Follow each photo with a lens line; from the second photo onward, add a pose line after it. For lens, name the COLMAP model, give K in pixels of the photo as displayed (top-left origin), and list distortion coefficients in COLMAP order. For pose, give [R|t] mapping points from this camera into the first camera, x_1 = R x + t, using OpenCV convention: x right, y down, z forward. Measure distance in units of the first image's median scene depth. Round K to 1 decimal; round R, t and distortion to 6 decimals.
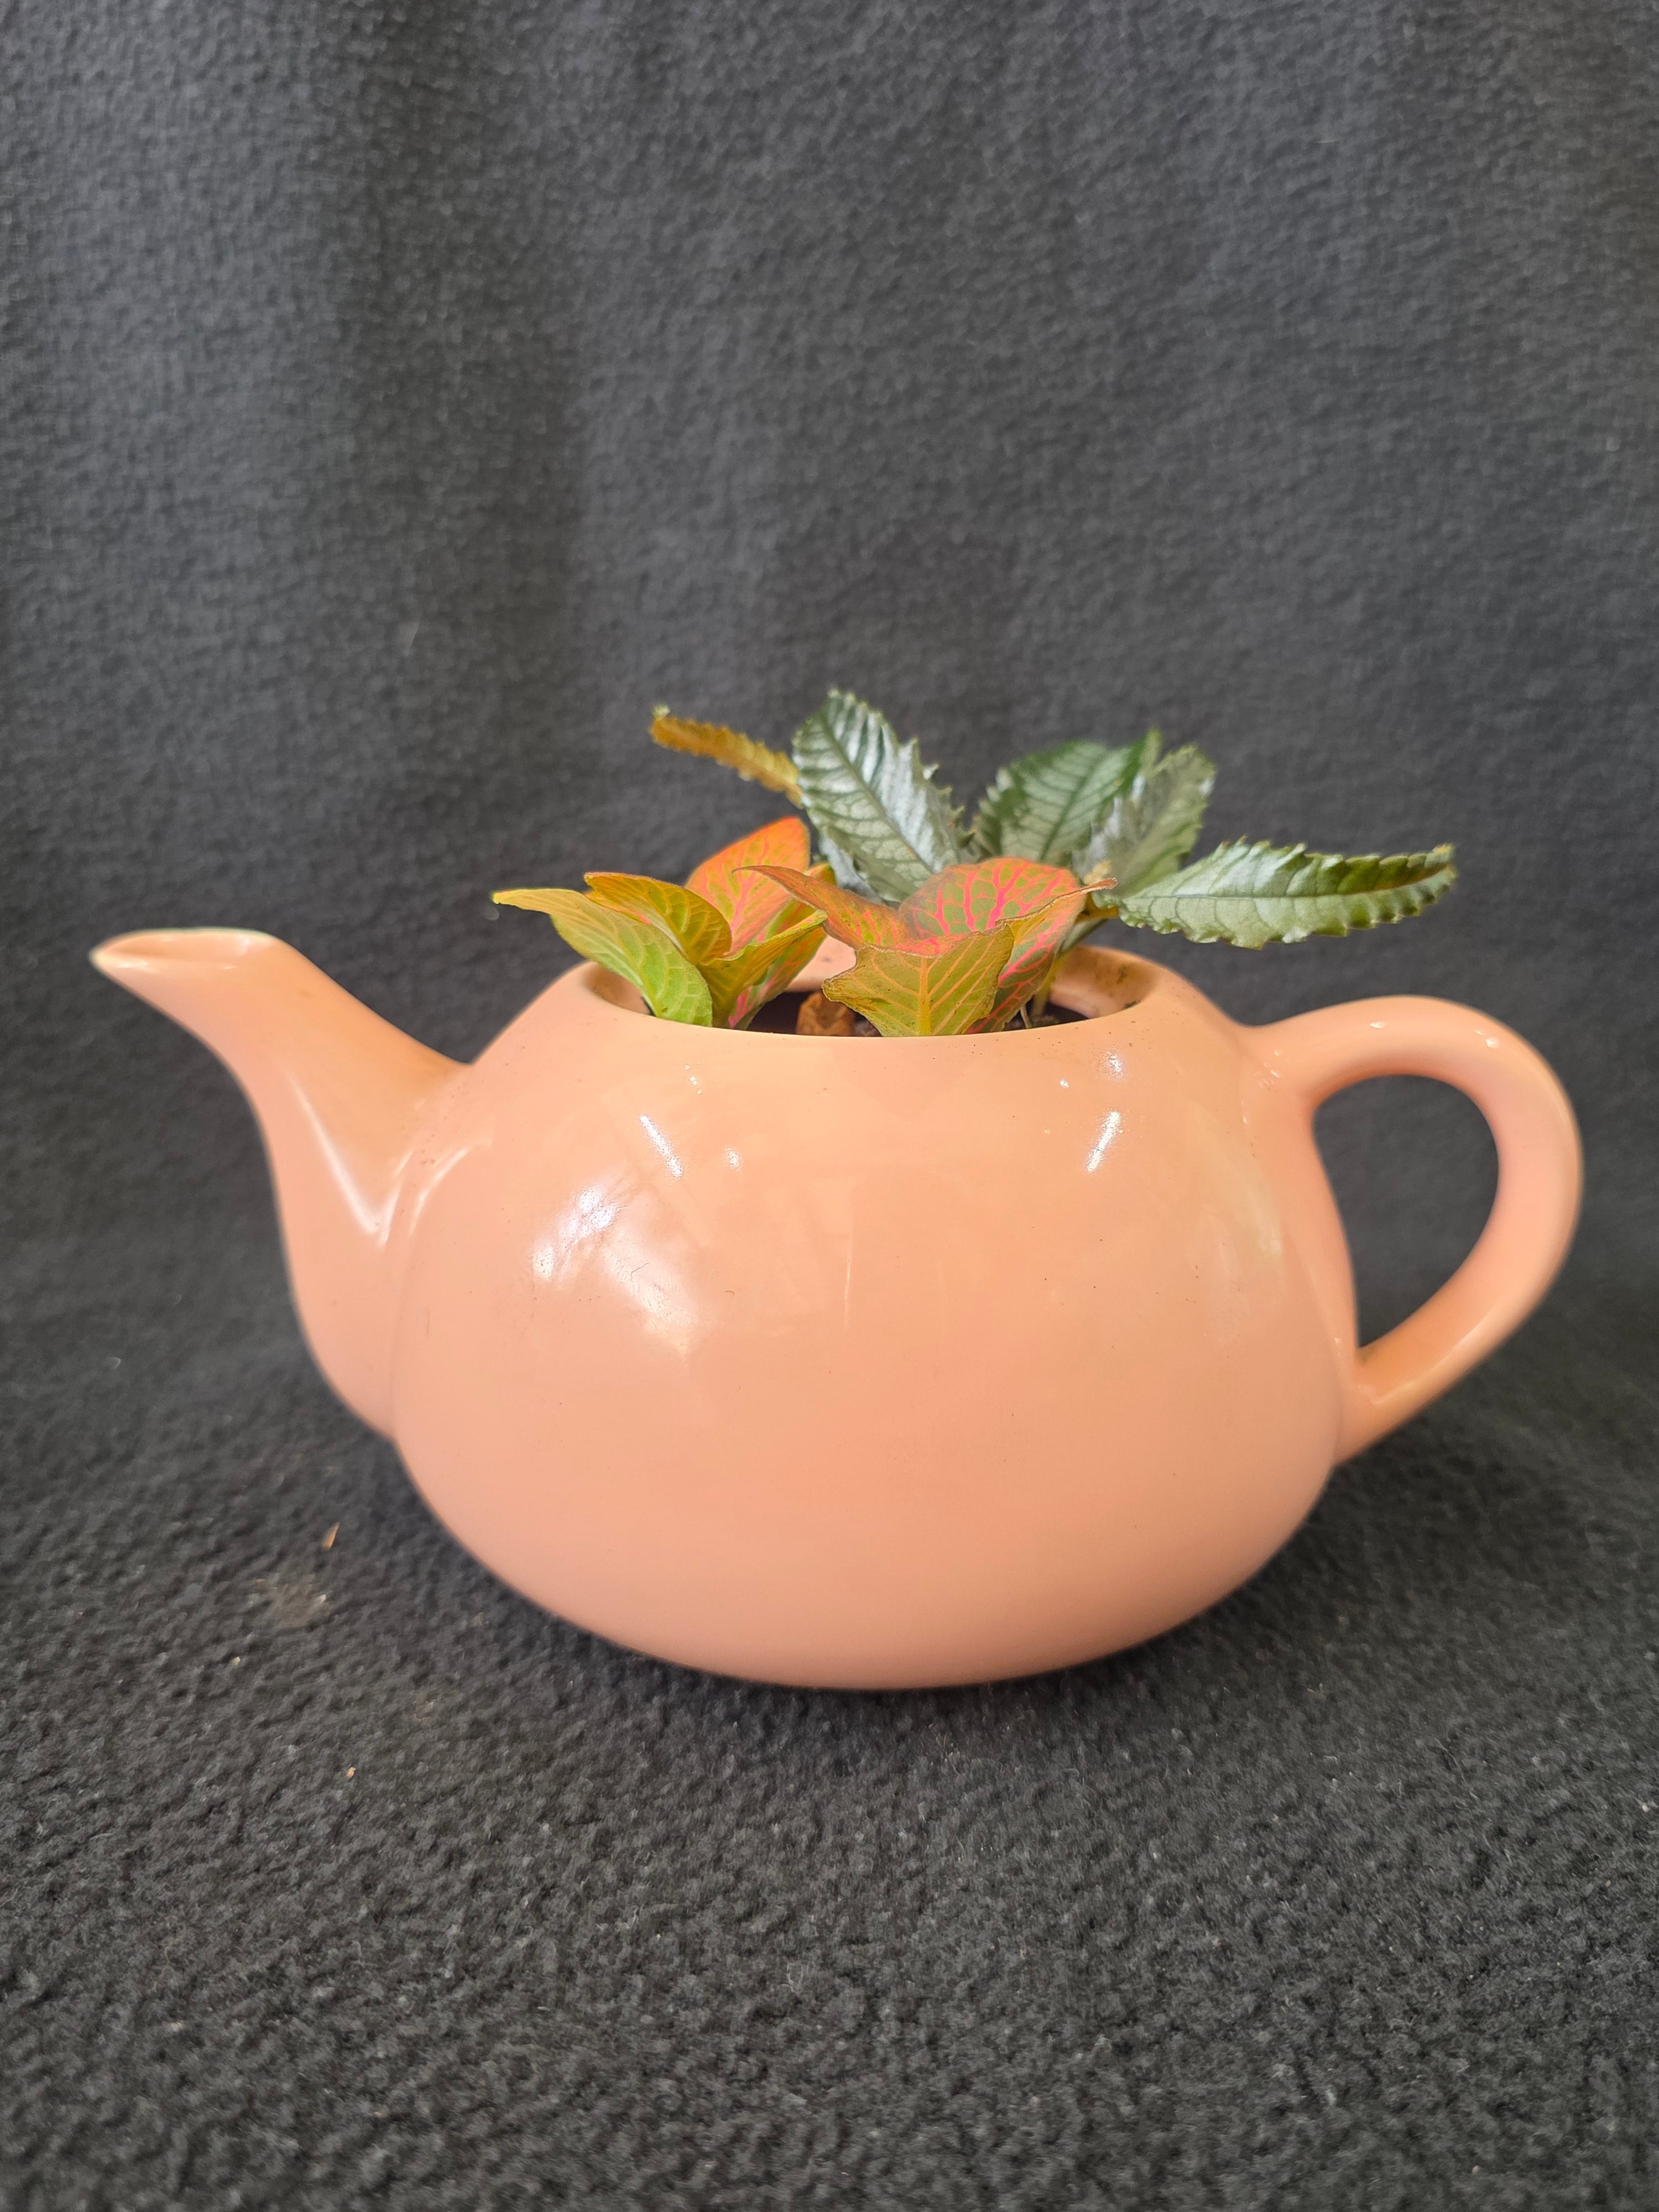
lens RADIAL K [[1847.0, 0, 879.2], [0, 1847.0, 1100.2], [0, 0, 1]] dist [0.005365, -0.003828]
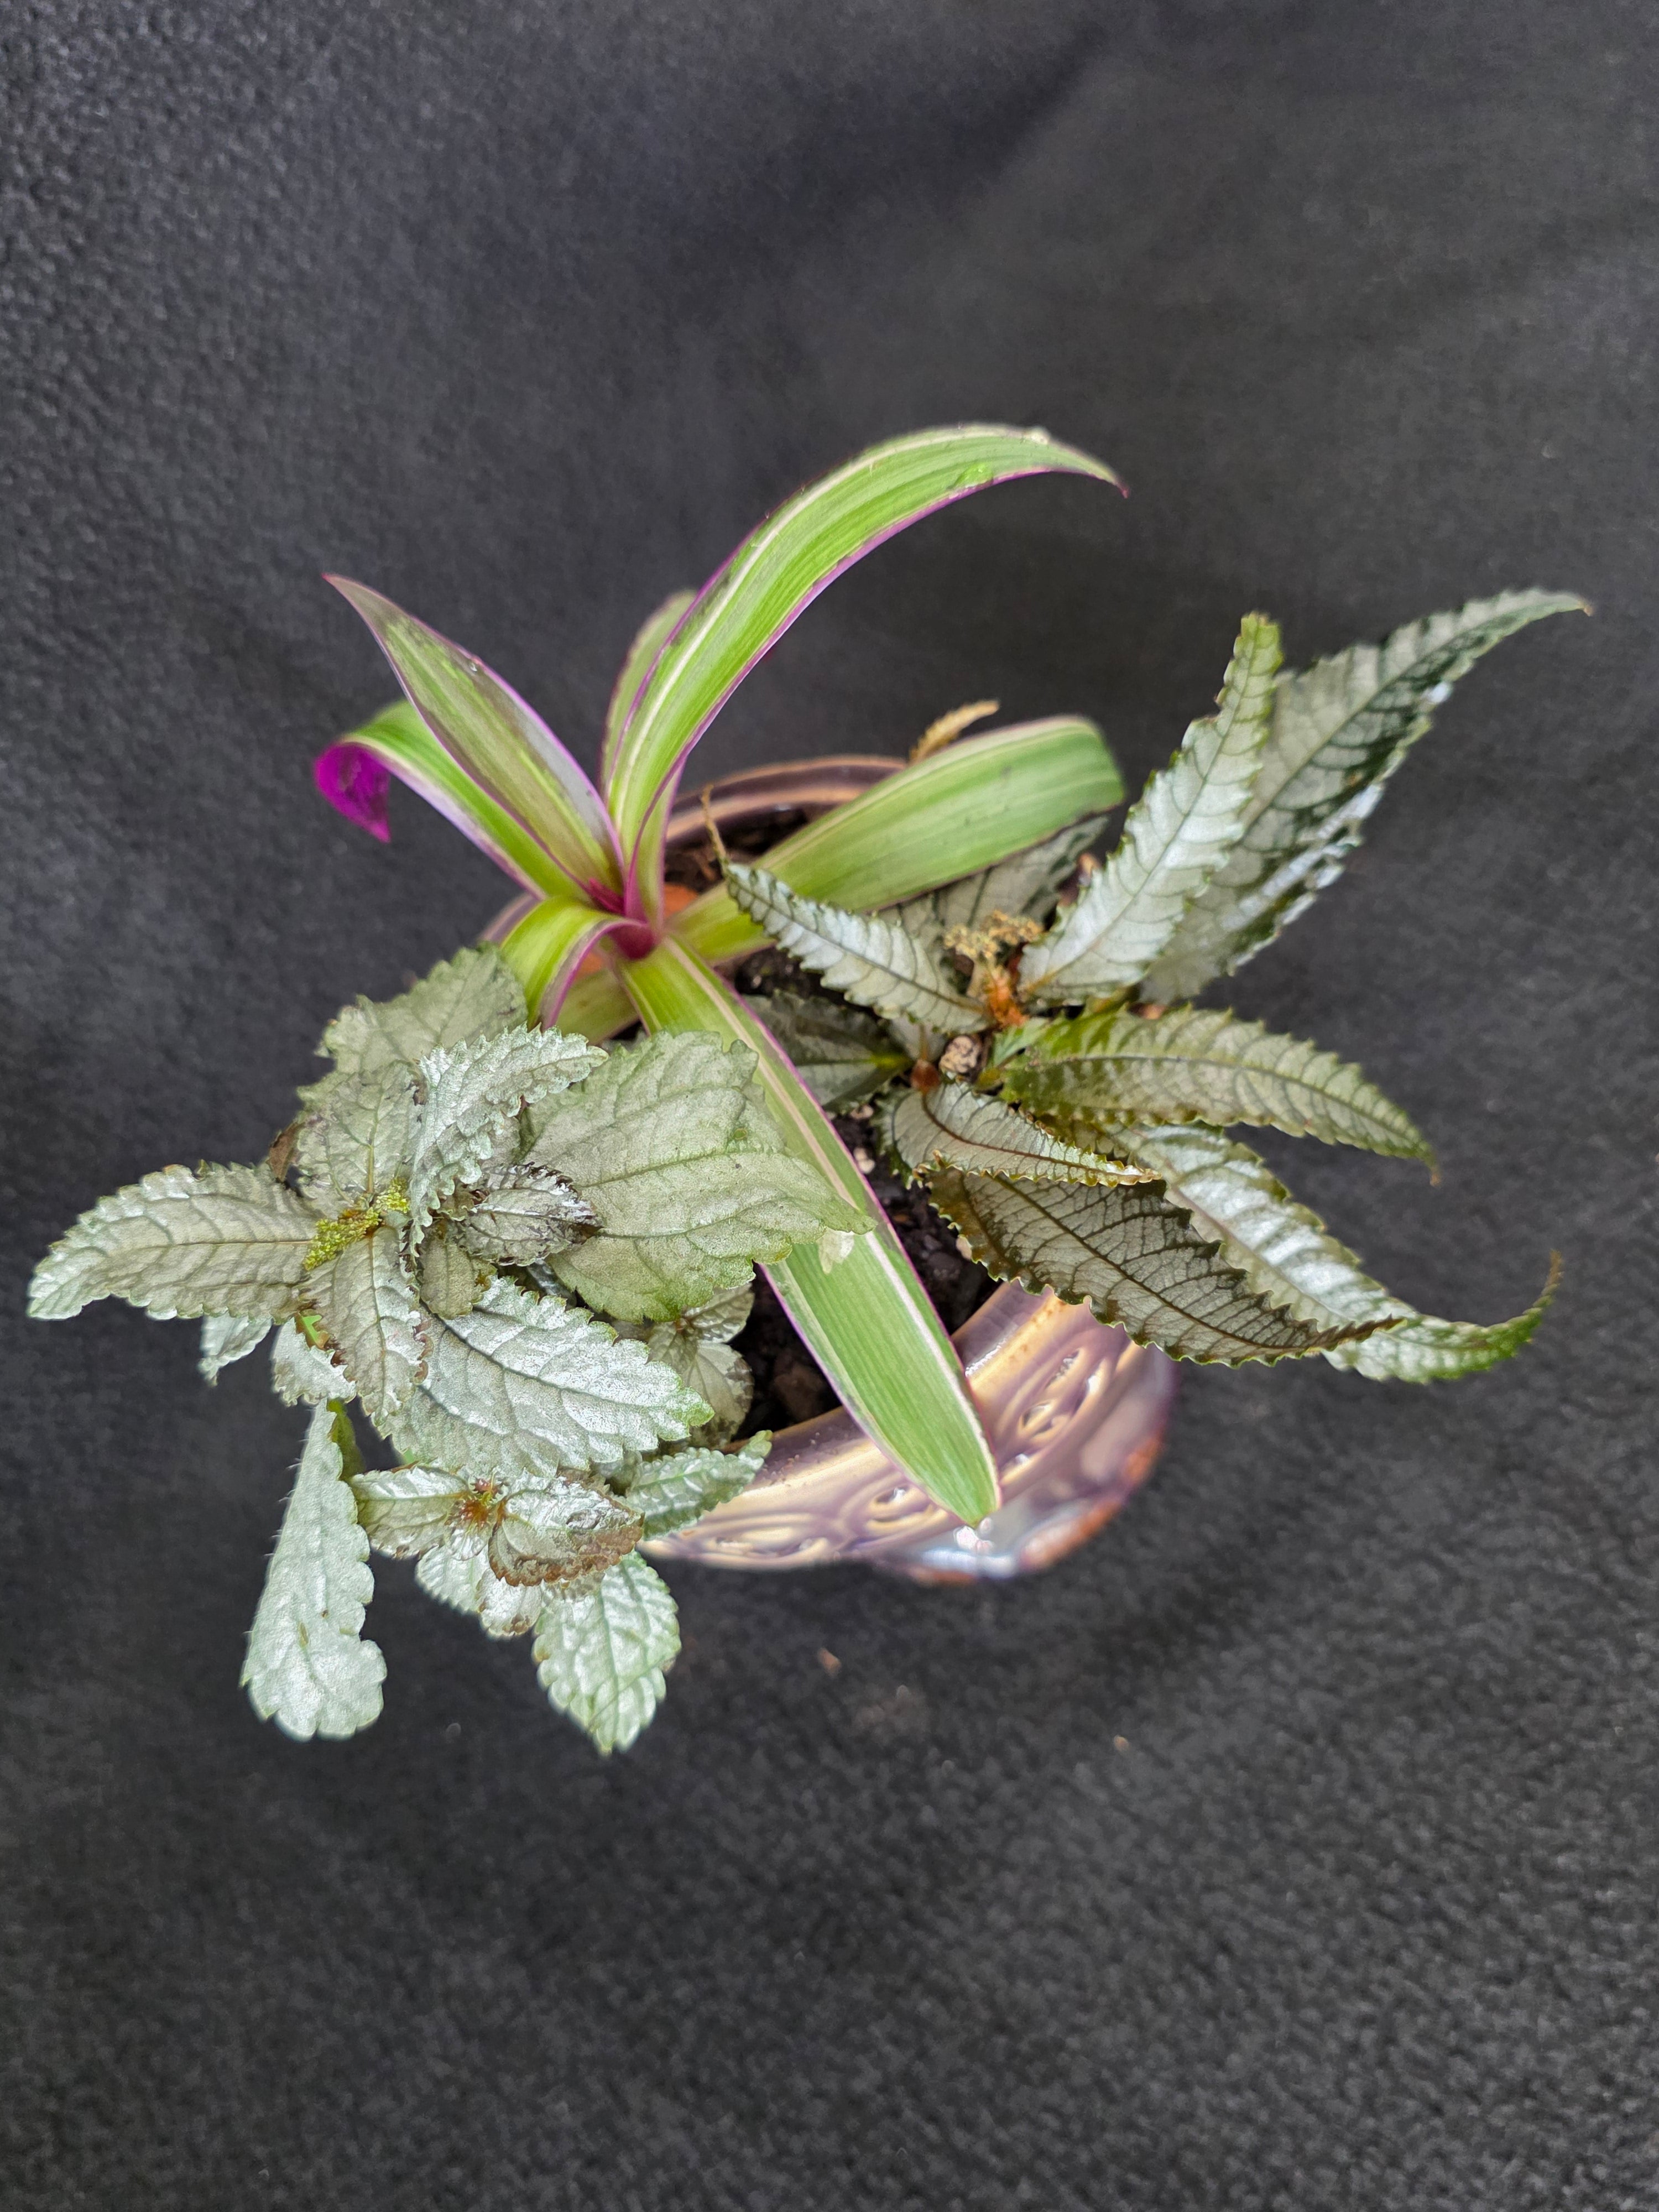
lens RADIAL K [[1856.7, 0, 858.1], [0, 1856.7, 1105.6], [0, 0, 1]] dist [0.002762, -0.014722]
pose [[0.547390, -0.812313, 0.201277, -0.155664], [0.482893, 0.503014, 0.716793, -0.643574], [-0.683505, -0.295170, 0.667604, 0.129144]]
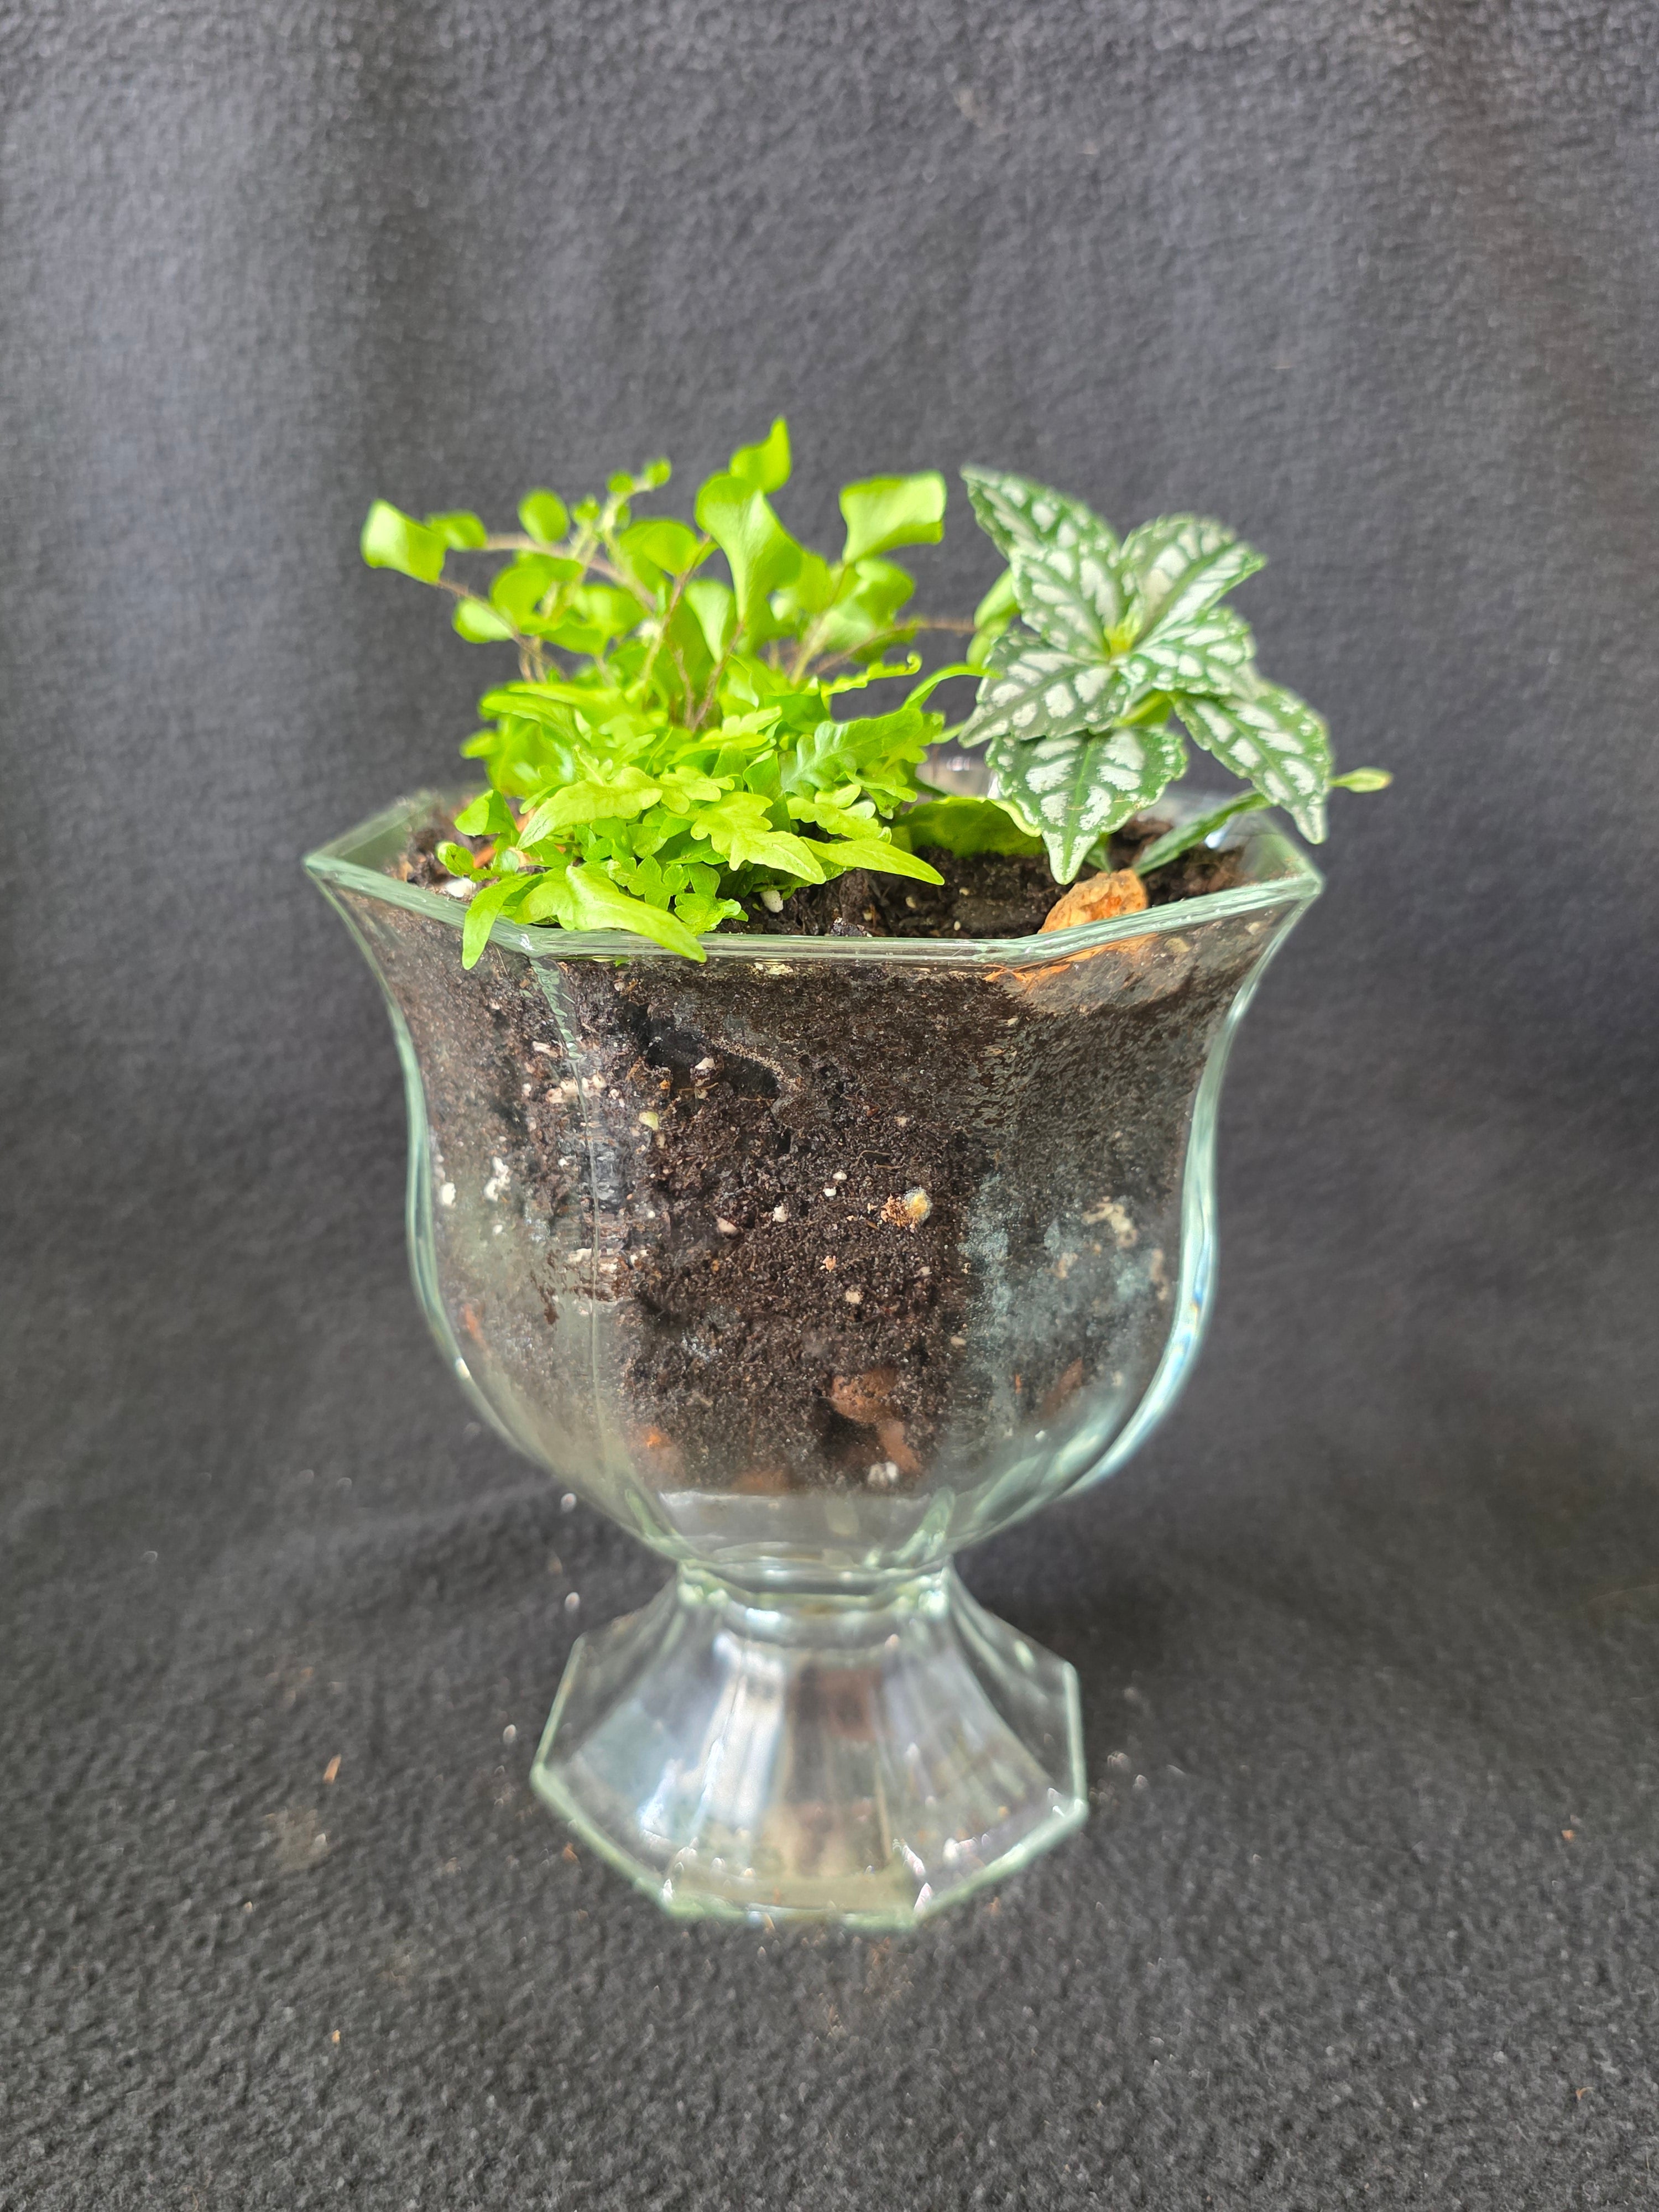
lens RADIAL K [[1839.9, 0, 837.8], [0, 1839.9, 1136.1], [0, 0, 1]] dist [-0.002845, 0.002769]
pose [[0.998611, 0.012438, -0.051205, 0.053473], [-0.007823, 0.995968, 0.089367, -0.183574], [0.052110, -0.088842, 0.994682, -0.072784]]
